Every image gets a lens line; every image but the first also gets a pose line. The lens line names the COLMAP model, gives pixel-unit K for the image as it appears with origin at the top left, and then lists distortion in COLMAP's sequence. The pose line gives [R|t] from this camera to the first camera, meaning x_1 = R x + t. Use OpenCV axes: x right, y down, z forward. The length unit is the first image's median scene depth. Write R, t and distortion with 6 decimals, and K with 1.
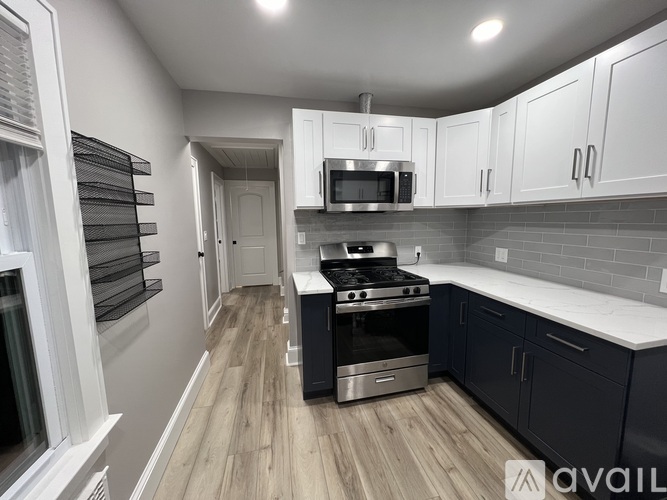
lens RADIAL K [[267.8, 0, 330.3], [0, 267.8, 249.0], [0, 0, 1]] dist [0.004491, 0.000257]
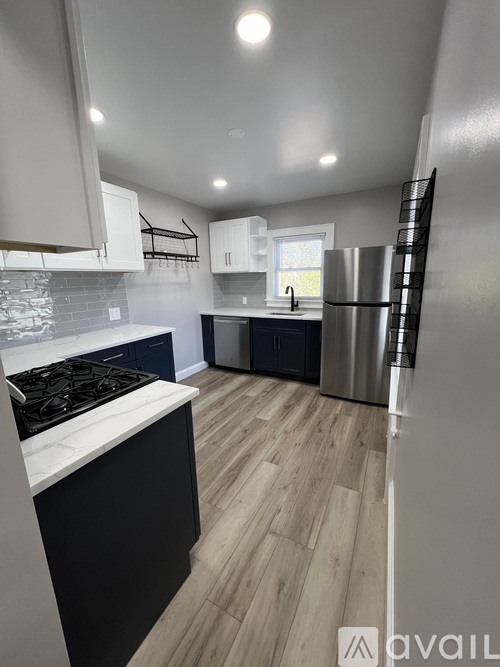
lens RADIAL K [[267.8, 0, 245.8], [0, 267.8, 333.8], [0, 0, 1]] dist [0.004491, 0.000257]
pose [[-0.757606, -0.081867, 0.647557, -0.693318], [0.130238, 0.953192, 0.272879, -0.153832], [-0.639586, 0.291071, -0.711482, 1.497766]]
